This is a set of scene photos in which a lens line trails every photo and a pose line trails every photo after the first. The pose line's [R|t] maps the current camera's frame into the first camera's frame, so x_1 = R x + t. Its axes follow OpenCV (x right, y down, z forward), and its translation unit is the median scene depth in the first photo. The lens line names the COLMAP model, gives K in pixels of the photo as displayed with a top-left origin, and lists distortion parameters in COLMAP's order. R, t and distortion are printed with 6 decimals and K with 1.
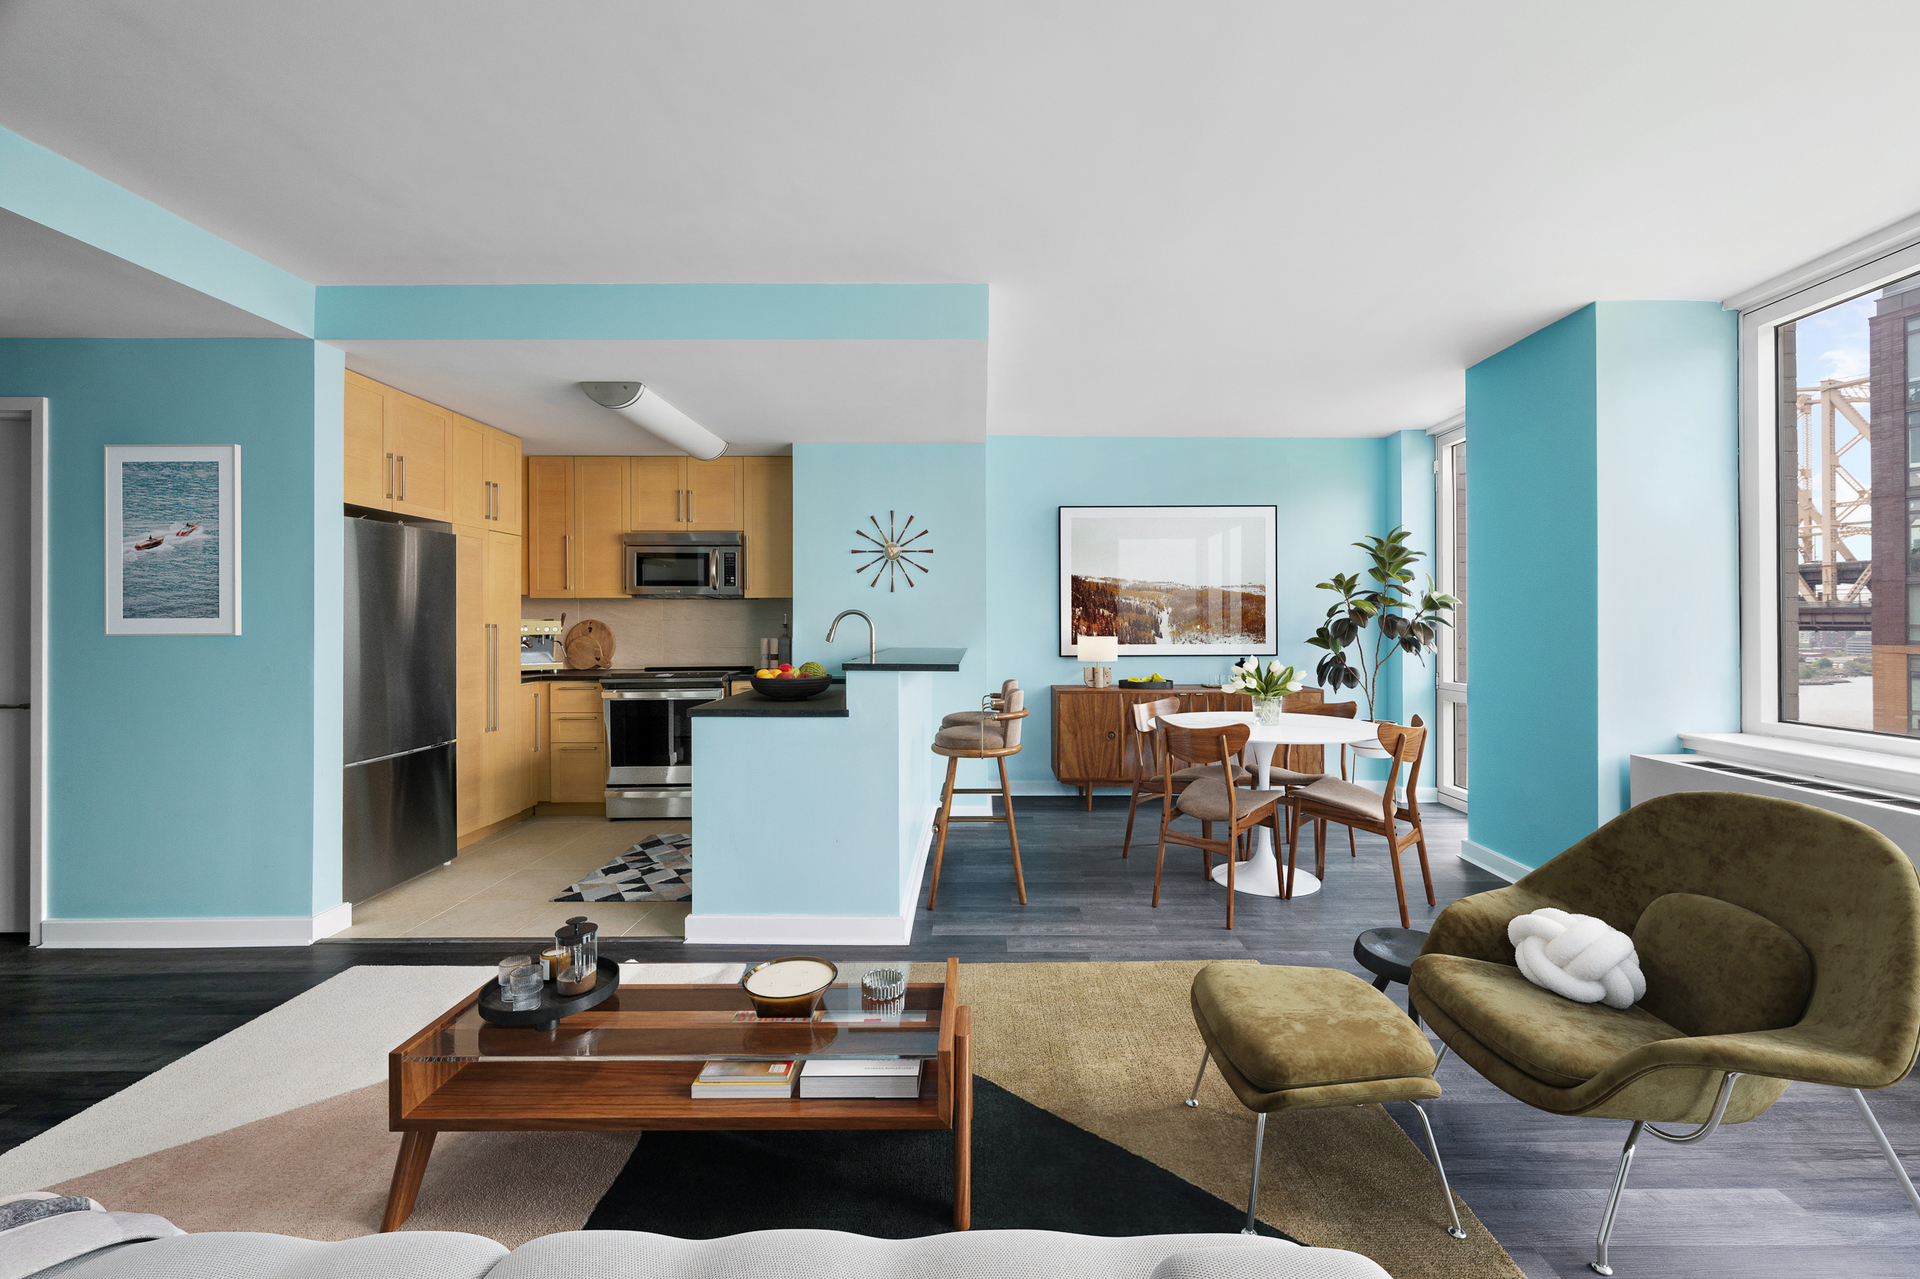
lens RADIAL K [[740.0, 0, 967.1], [0, 740.0, 615.6], [0, 0, 1]] dist [0.000755, 0.000328]
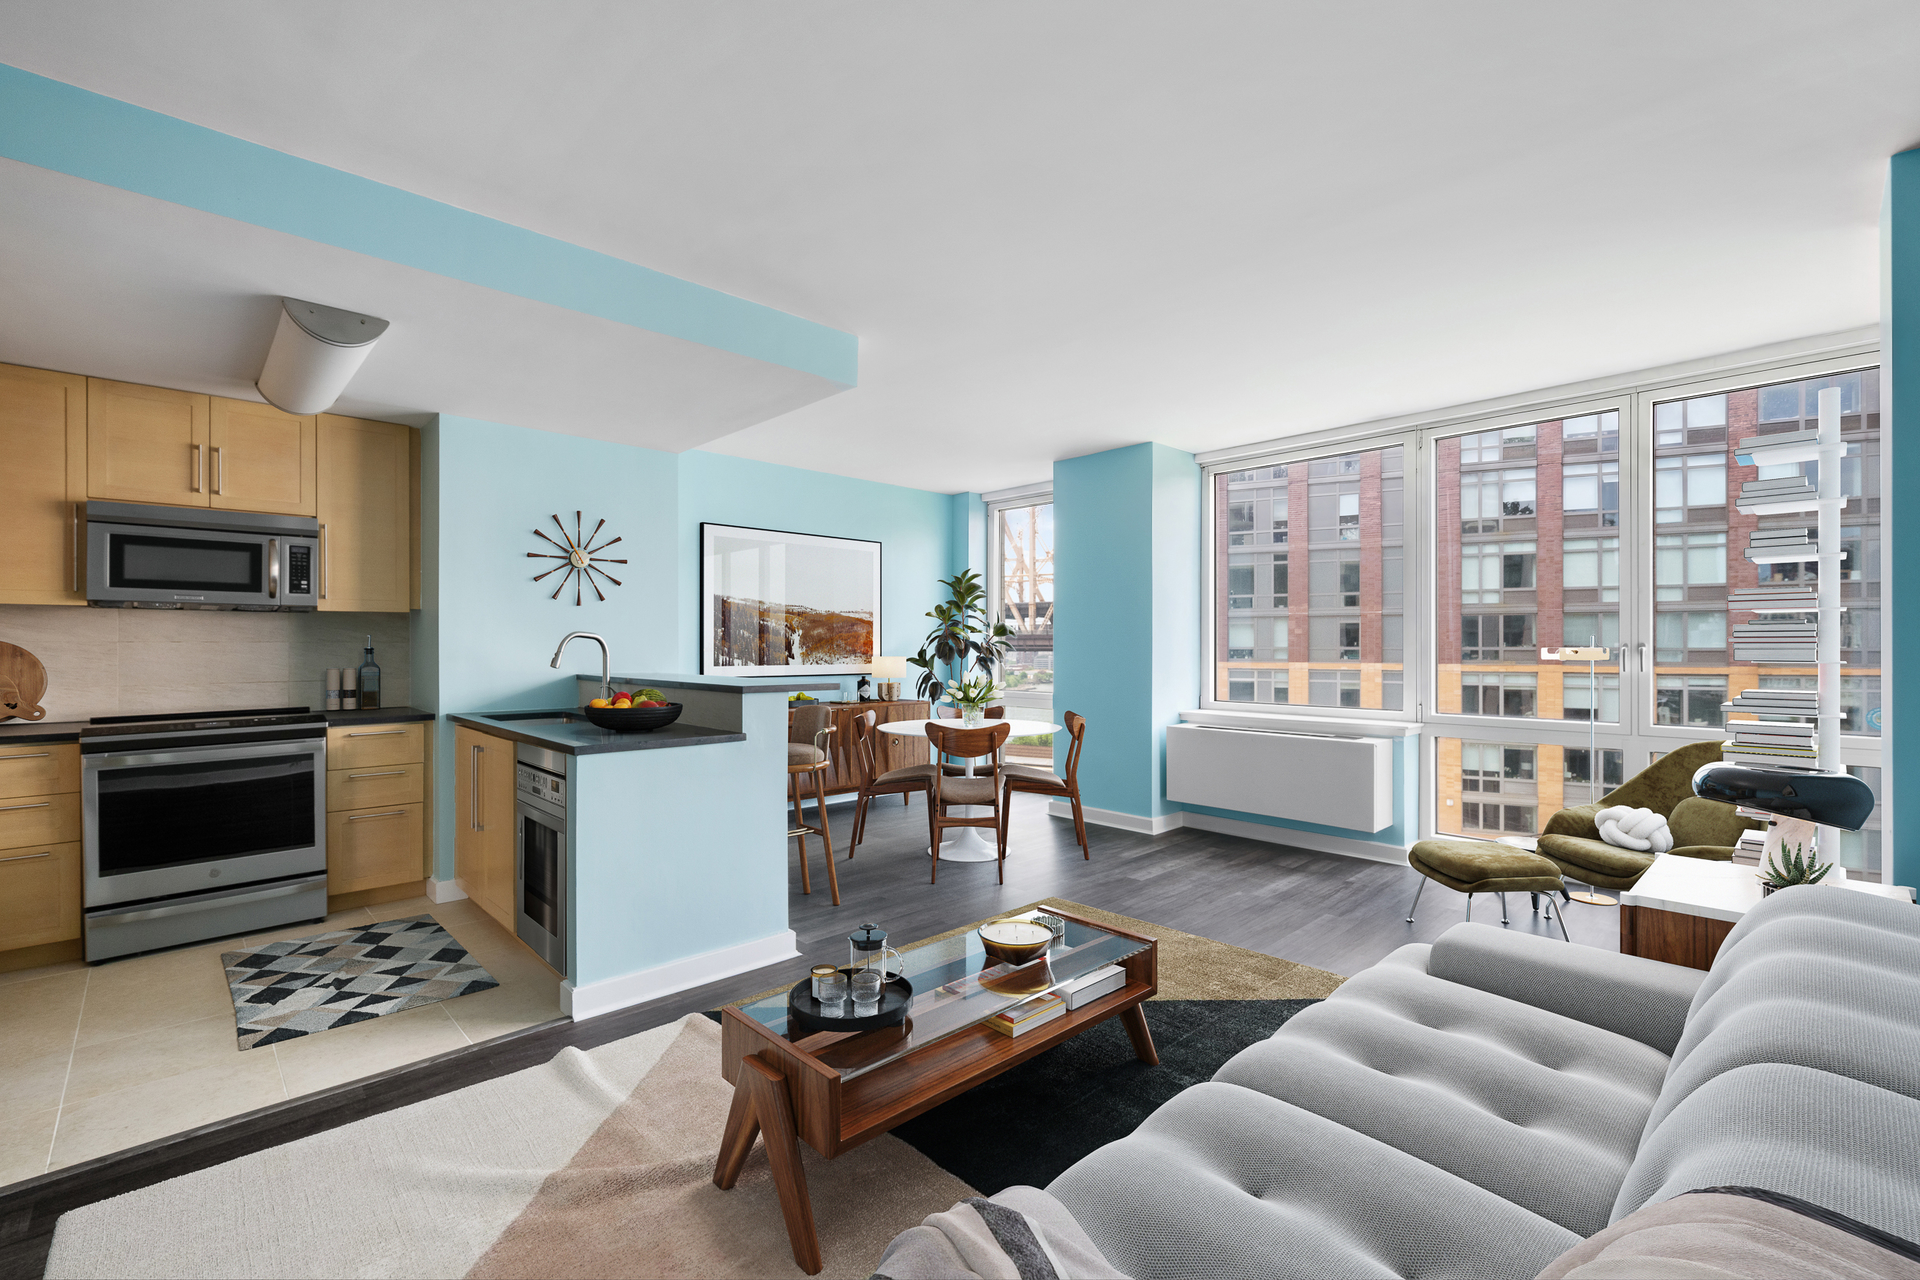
lens RADIAL K [[859.7, 0, 868.4], [0, 859.7, 643.9], [0, 0, 1]] dist [-0.000084, 0.000256]
pose [[0.746591, 0.001516, 0.665281, -0.477297], [-0.006429, 0.999967, 0.004935, 0.001942], [-0.665252, -0.007962, 0.746577, 0.017107]]
